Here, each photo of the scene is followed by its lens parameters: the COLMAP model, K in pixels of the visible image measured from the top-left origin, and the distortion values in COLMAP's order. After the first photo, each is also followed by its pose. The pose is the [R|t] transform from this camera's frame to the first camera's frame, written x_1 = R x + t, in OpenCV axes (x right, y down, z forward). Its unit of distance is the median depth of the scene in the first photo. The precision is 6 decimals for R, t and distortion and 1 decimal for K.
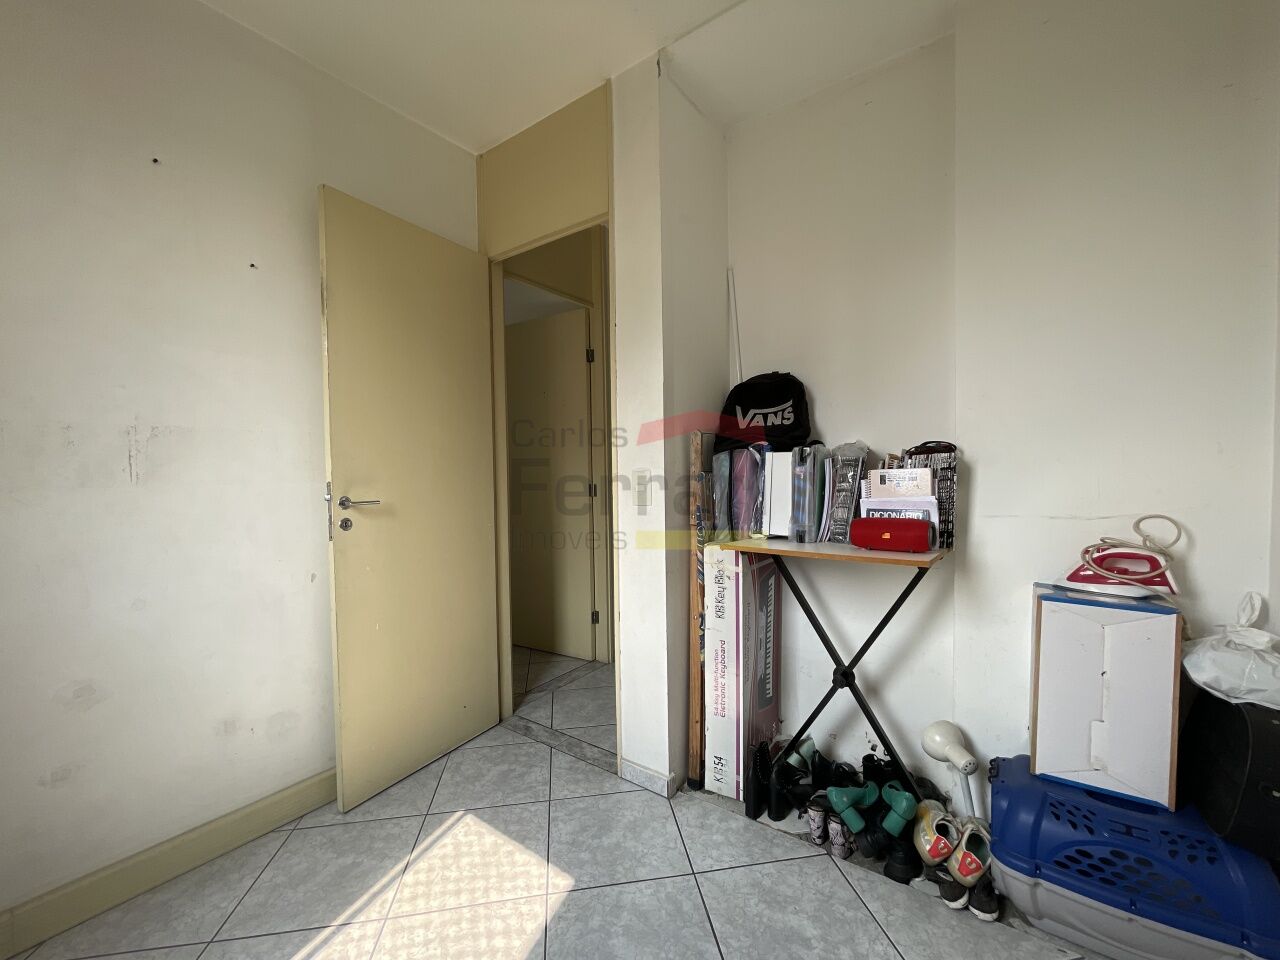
lens RADIAL K [[518.5, 0, 639.0], [0, 518.5, 479.8], [0, 0, 1]] dist [-0.009788, 0.000130]
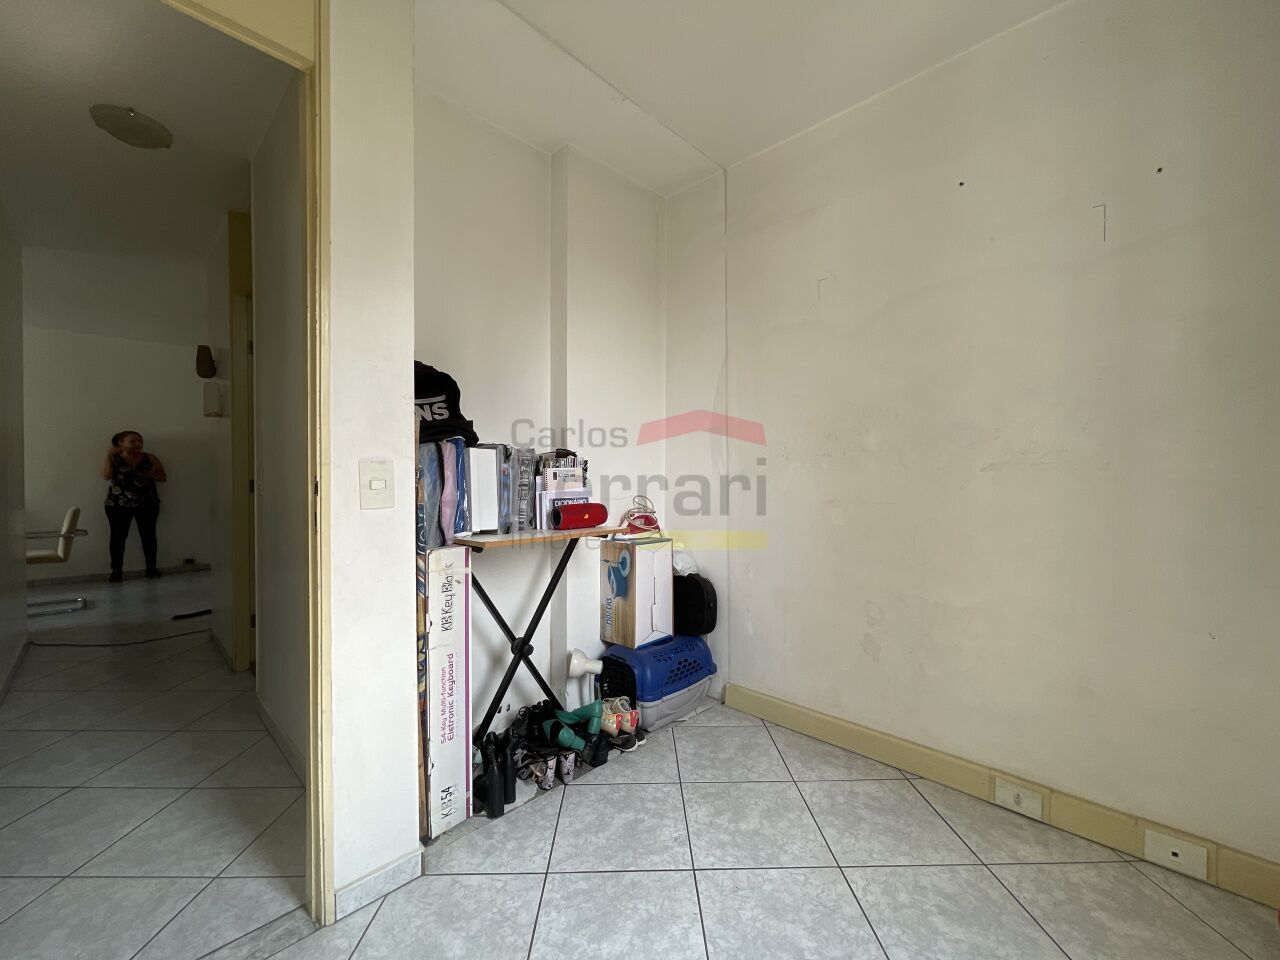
lens RADIAL K [[518.5, 0, 640.0], [0, 518.5, 481.3], [0, 0, 1]] dist [-0.009788, 0.000130]
pose [[0.134886, 0.003957, 0.990853, -0.802101], [0.016767, 0.999840, -0.006275, 0.025887], [-0.990719, 0.017460, 0.134798, 0.644430]]
